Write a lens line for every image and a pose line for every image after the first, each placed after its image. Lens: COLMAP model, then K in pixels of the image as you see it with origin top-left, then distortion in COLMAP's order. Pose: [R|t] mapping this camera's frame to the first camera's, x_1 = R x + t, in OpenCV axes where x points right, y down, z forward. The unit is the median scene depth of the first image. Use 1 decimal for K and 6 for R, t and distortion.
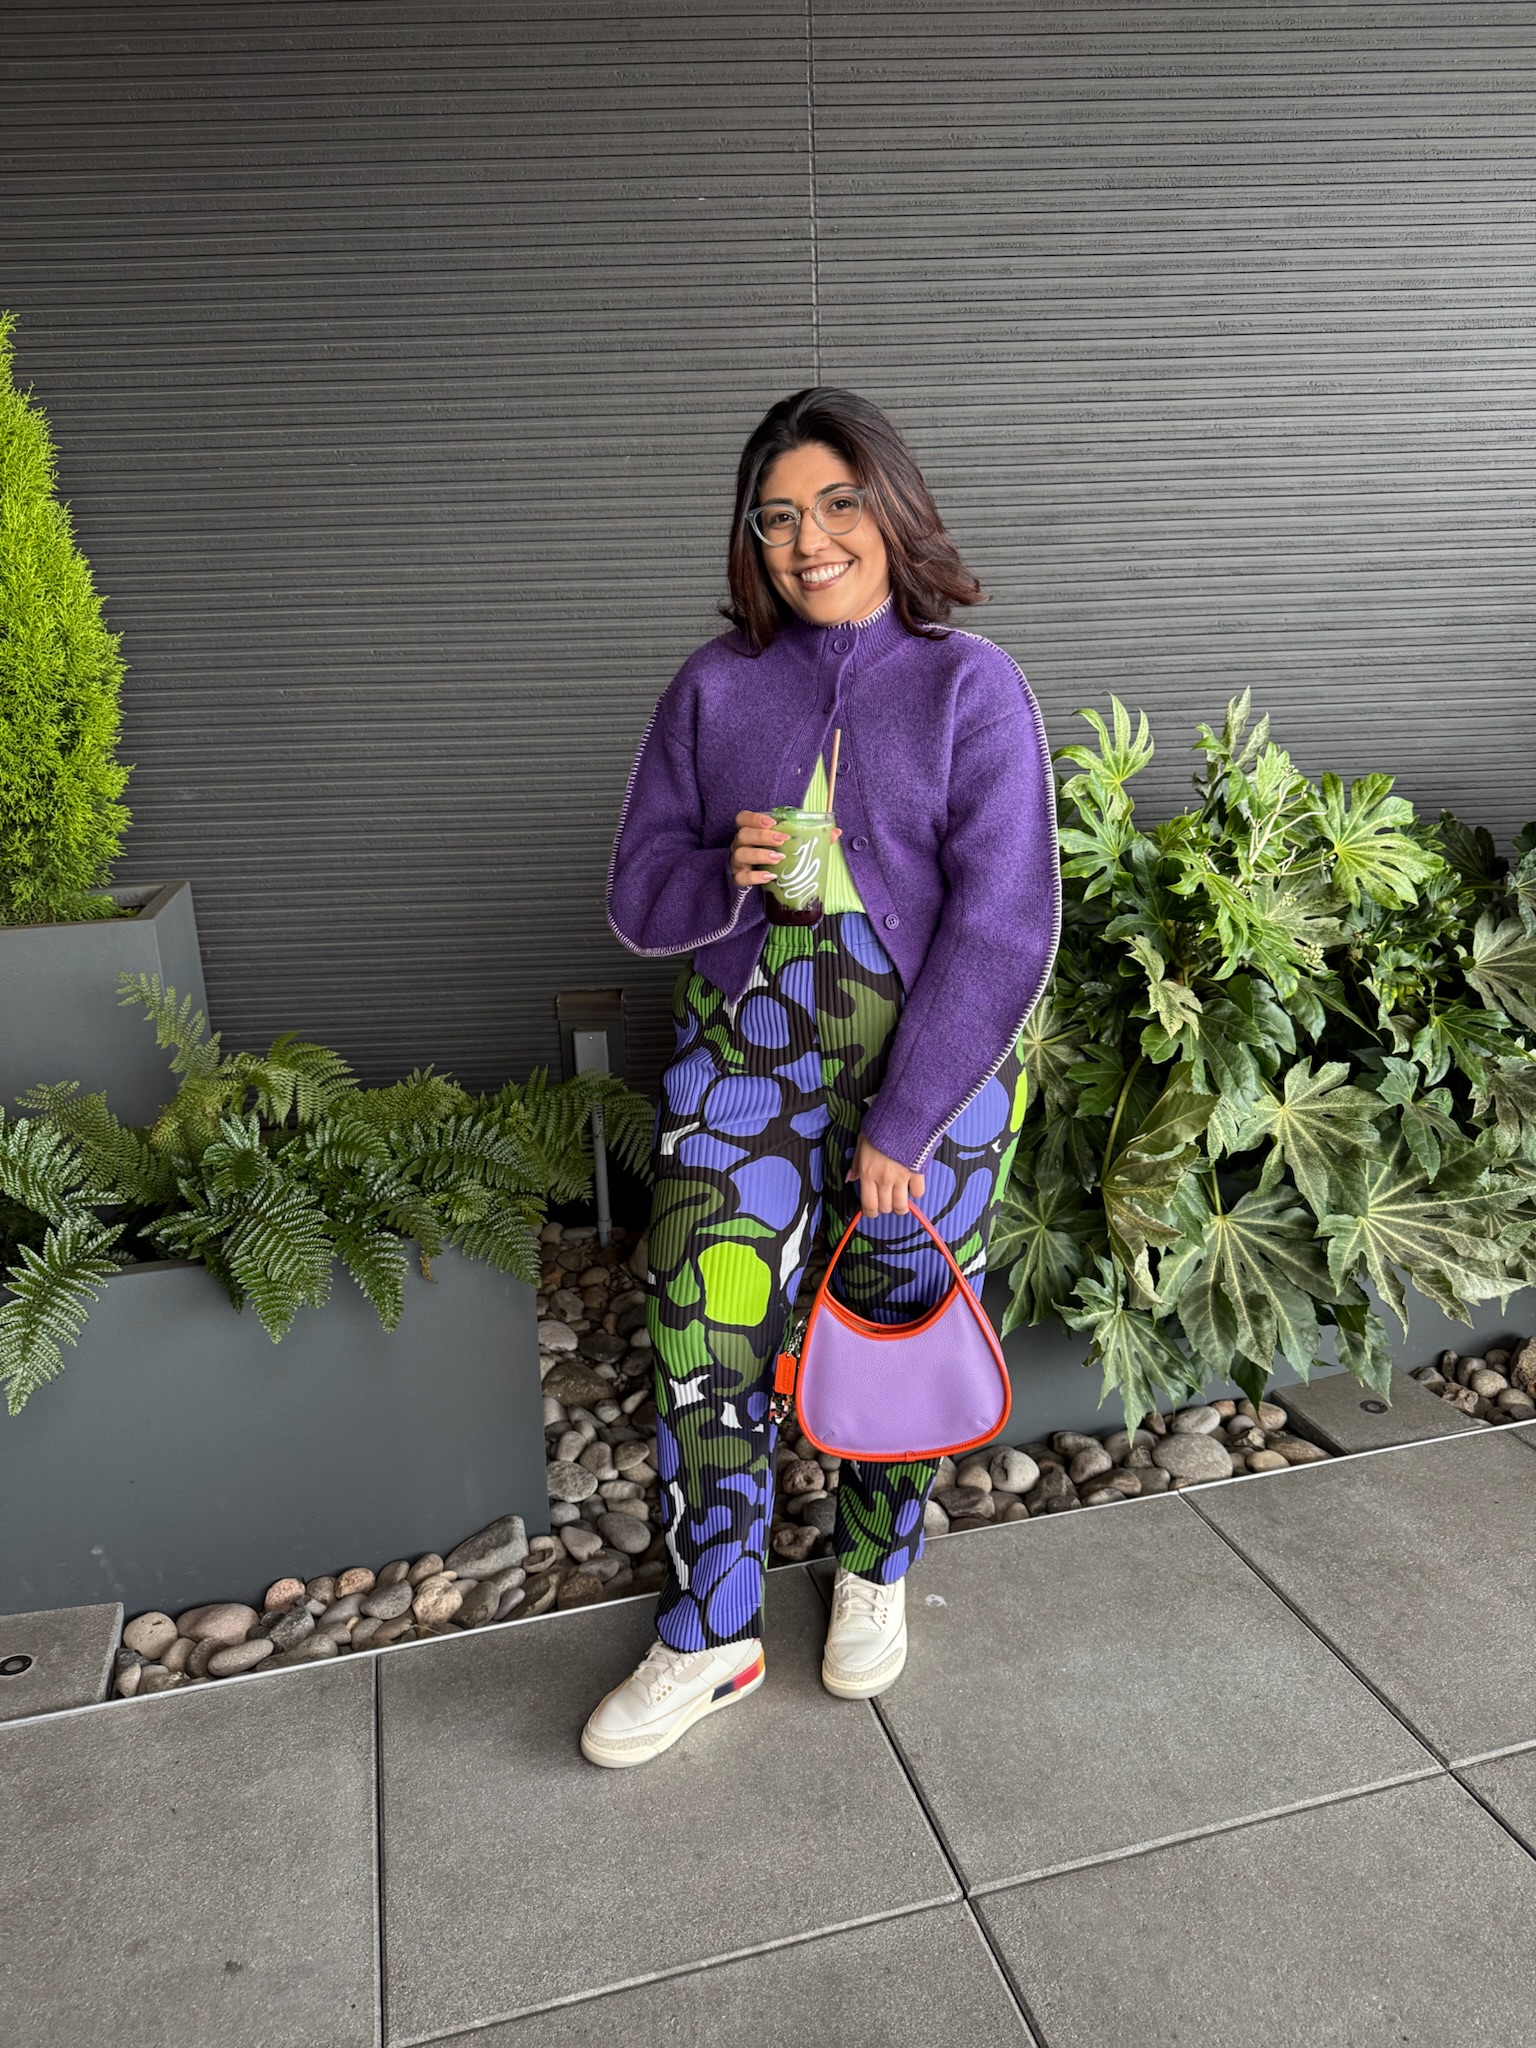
lens RADIAL K [[1448.3, 0, 772.9], [0, 1448.3, 1031.9], [0, 0, 1]] dist [0.007689, -0.014219]
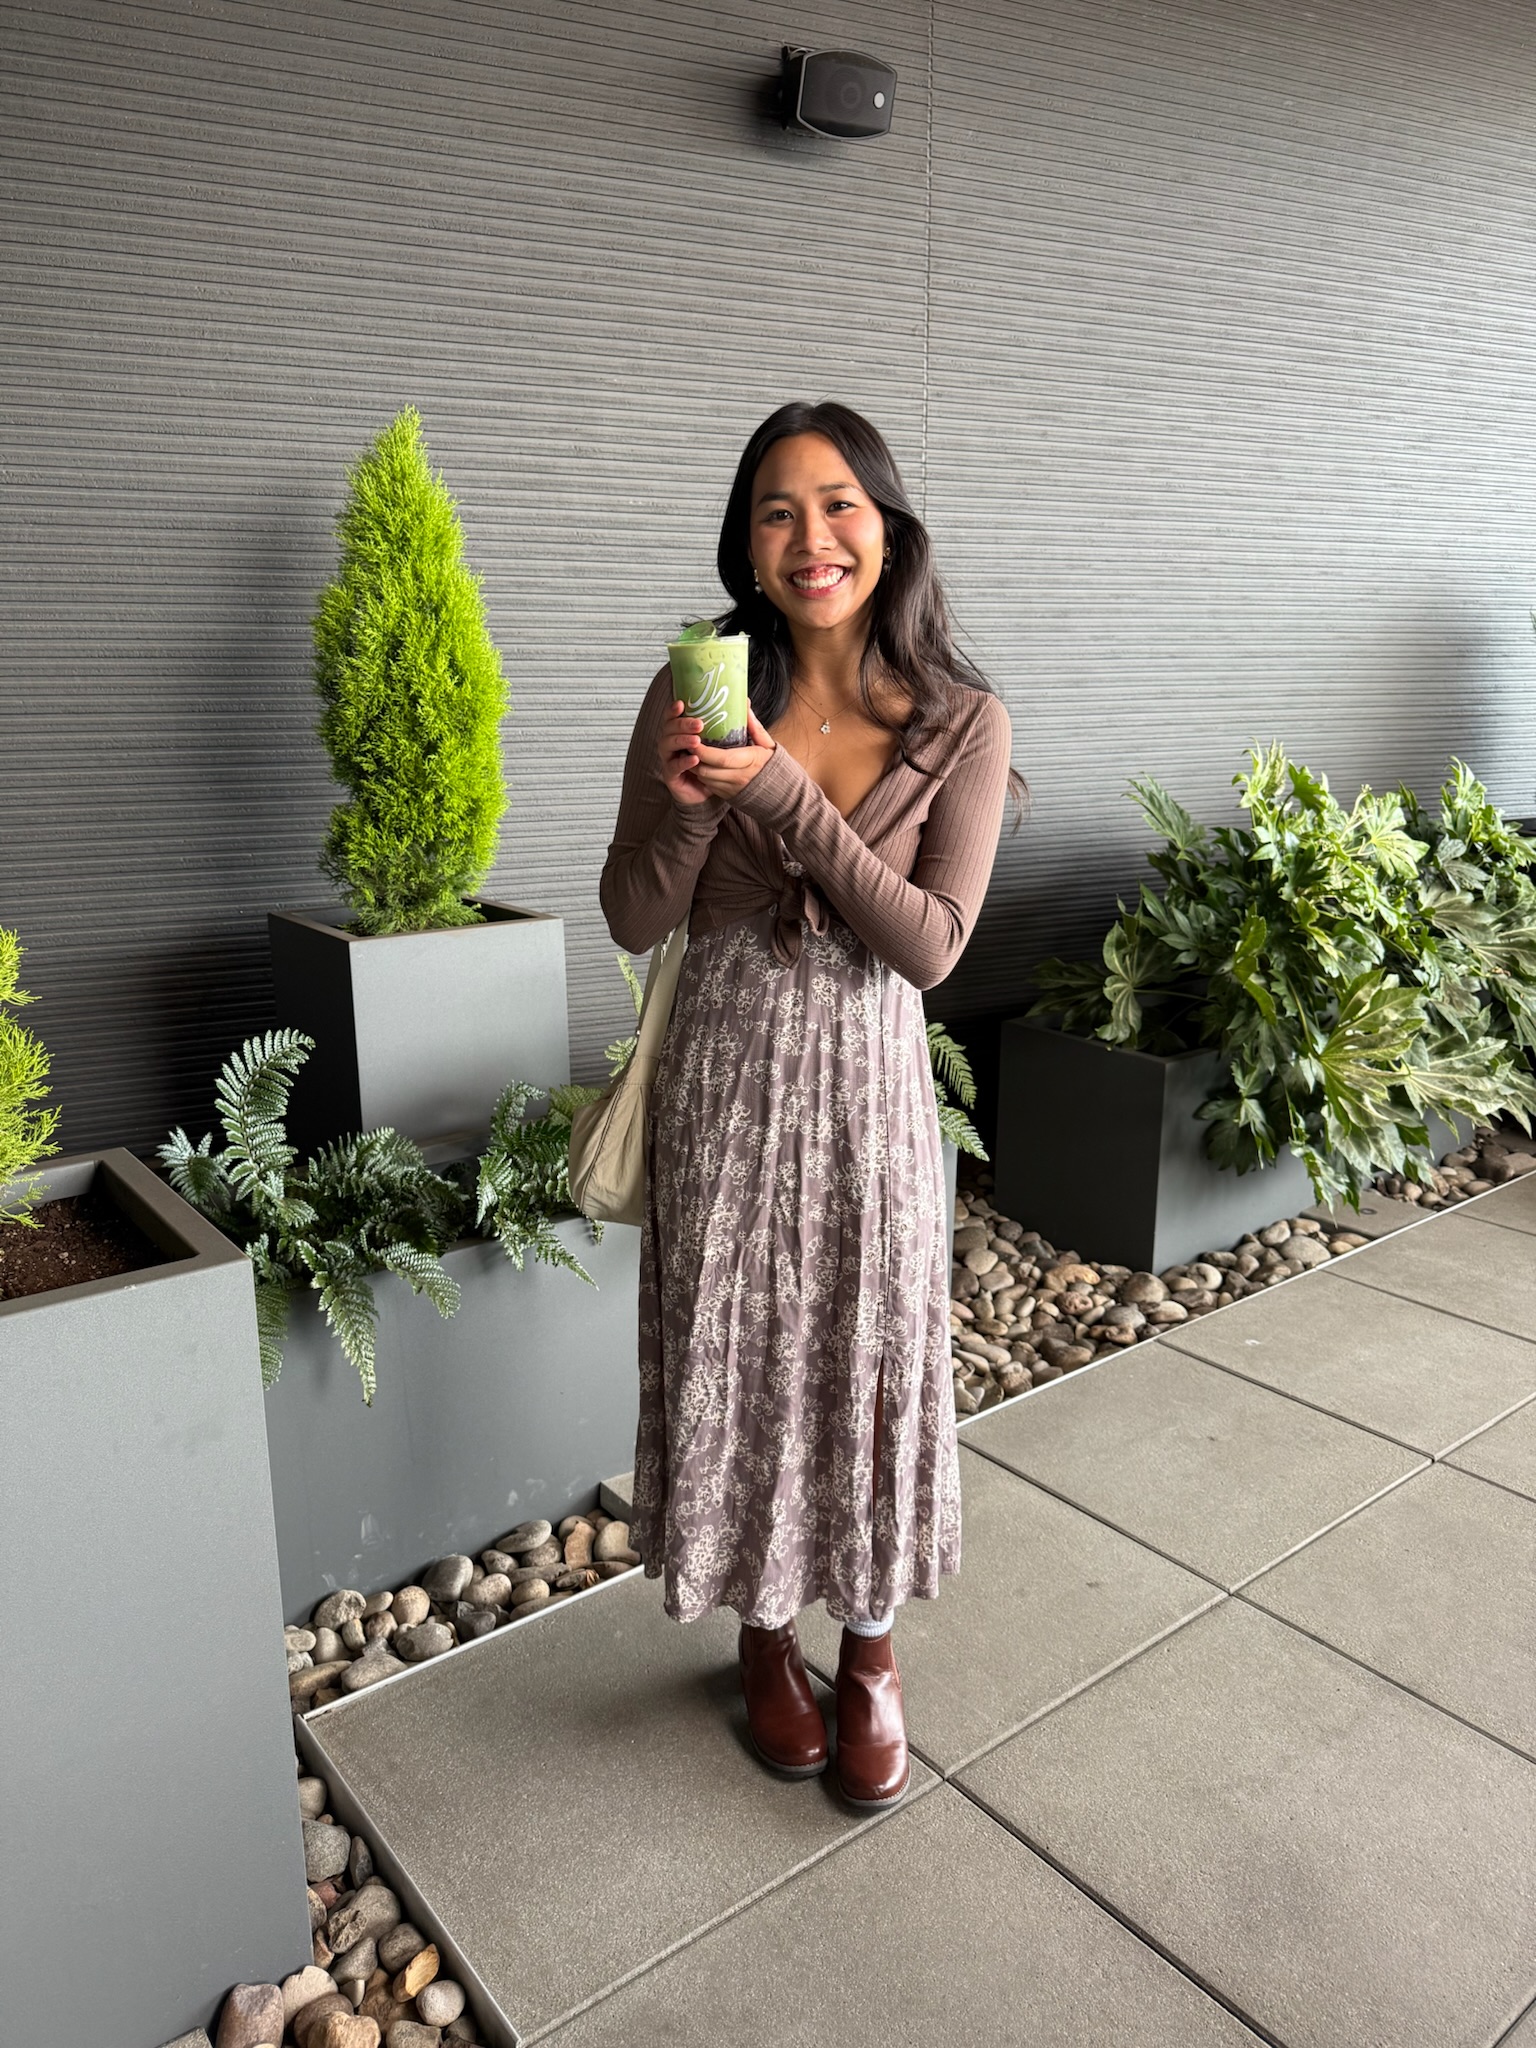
lens RADIAL K [[1448.3, 0, 757.1], [0, 1448.3, 1019.4], [0, 0, 1]] dist [0.007689, -0.014219]
pose [[0.925216, -0.062455, 0.374265, -0.785817], [0.077506, 0.996671, -0.025282, 0.052539], [-0.371440, 0.052399, 0.926977, -0.182879]]
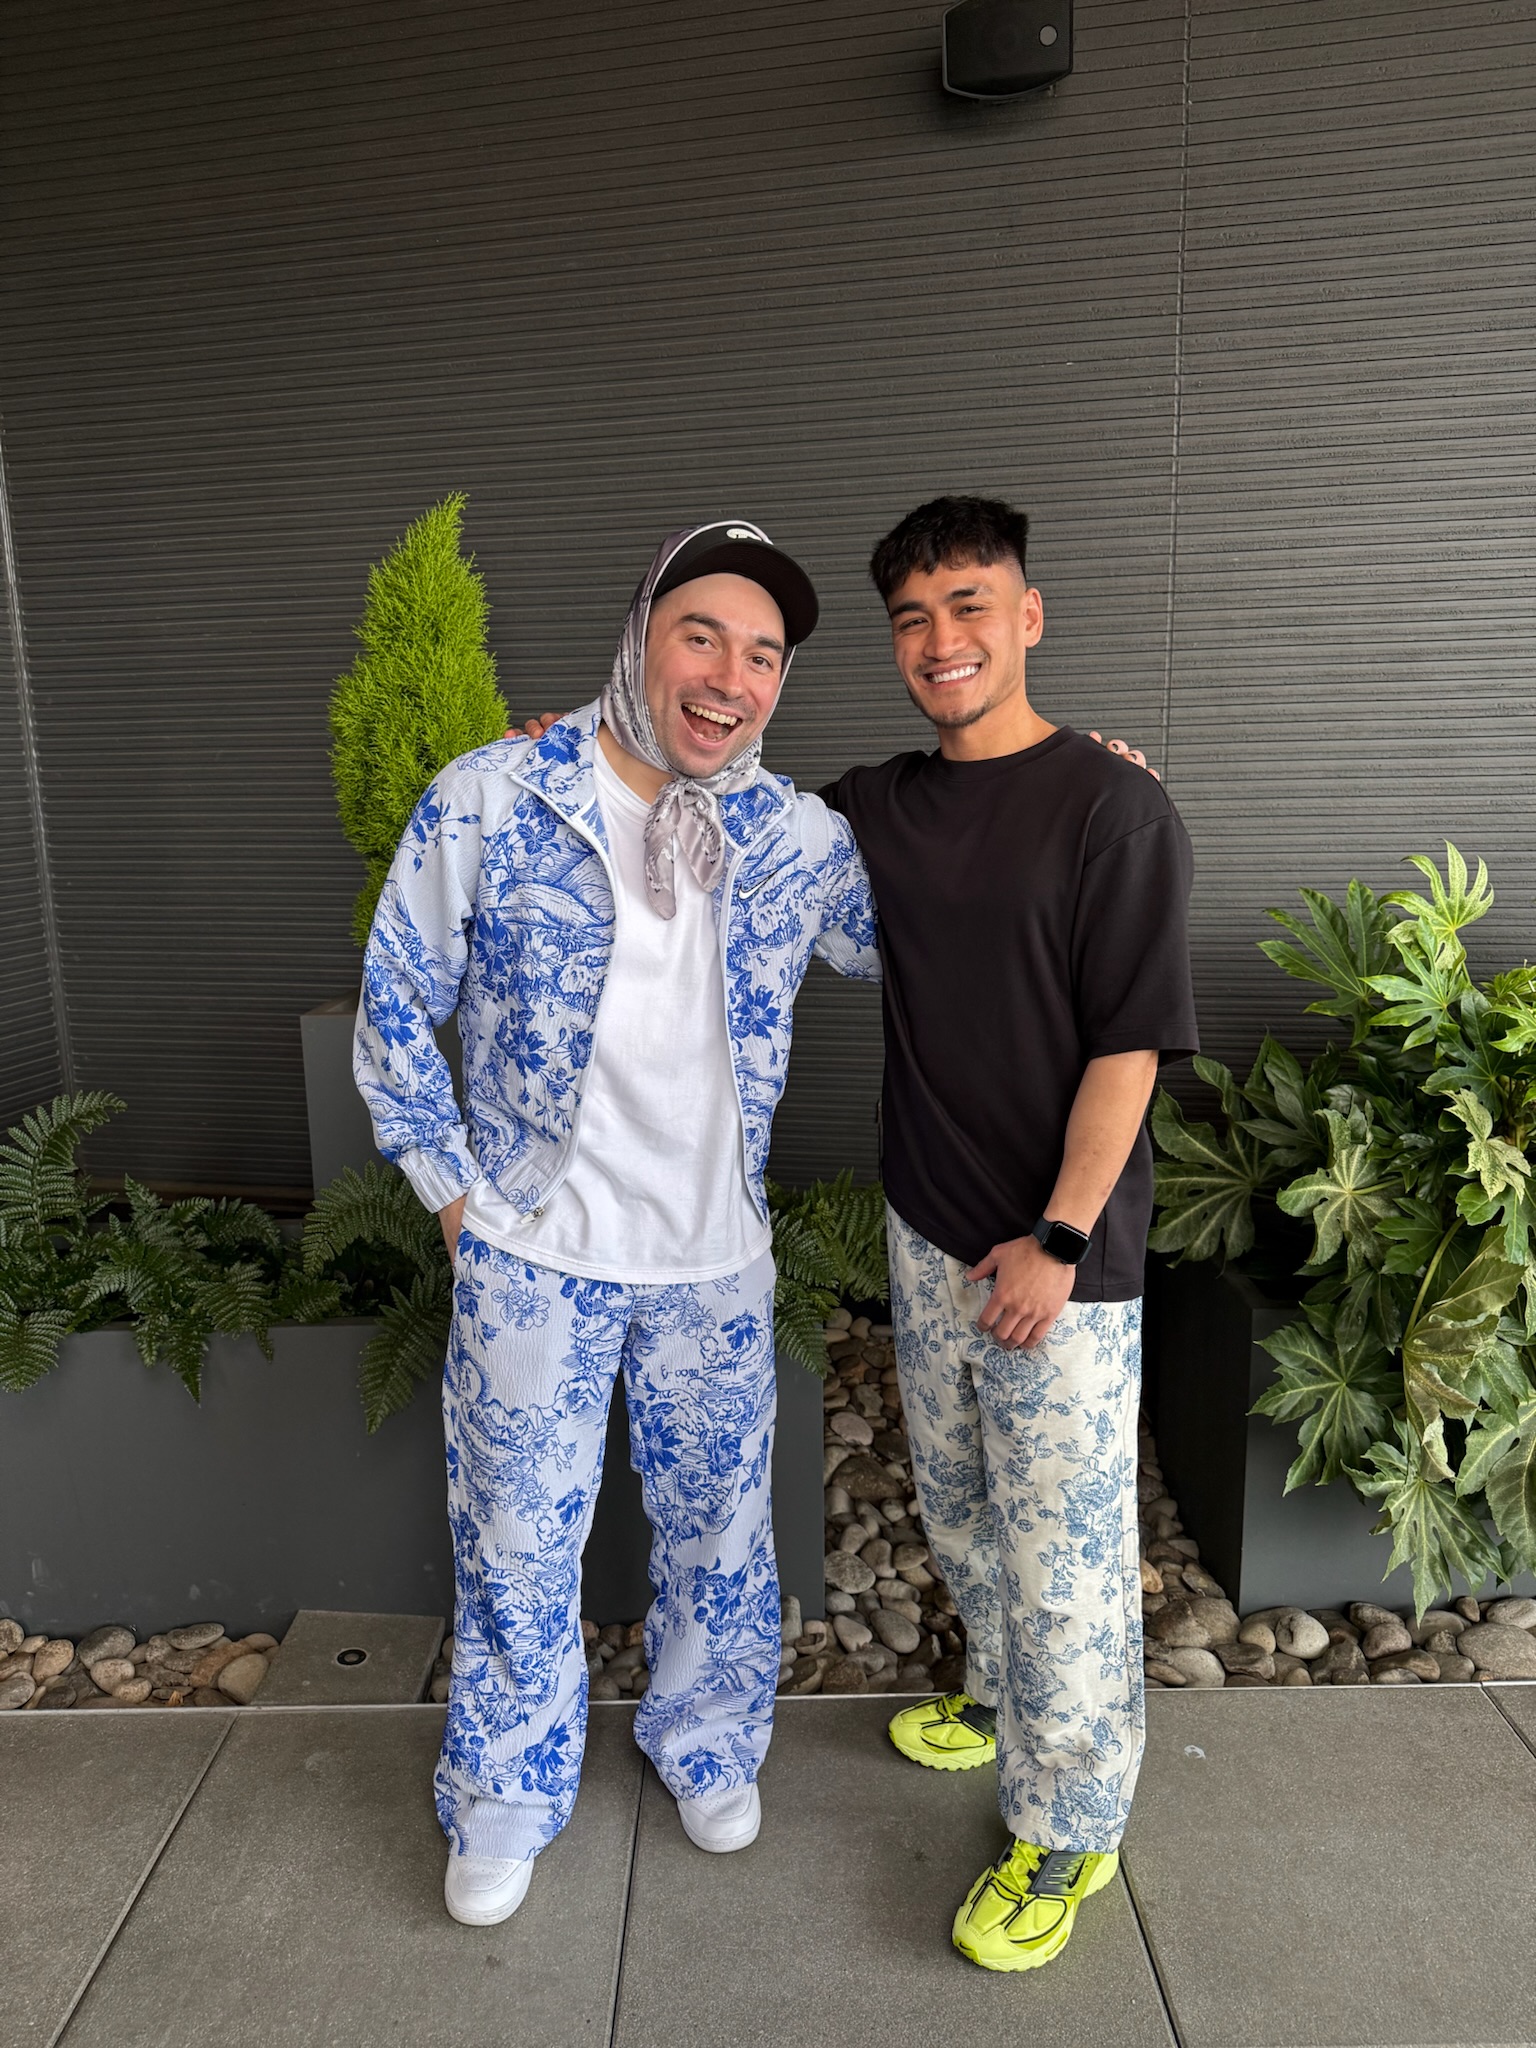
lens RADIAL K [[1448.3, 0, 765.0], [0, 1448.3, 1032.3], [0, 0, 1]] dist [0.007689, -0.014219]
pose [[0.963916, 0.061764, -0.258942, 0.049195], [-0.078890, 0.995294, -0.056268, -0.013136], [0.254248, 0.074666, 0.964252, -0.050509]]
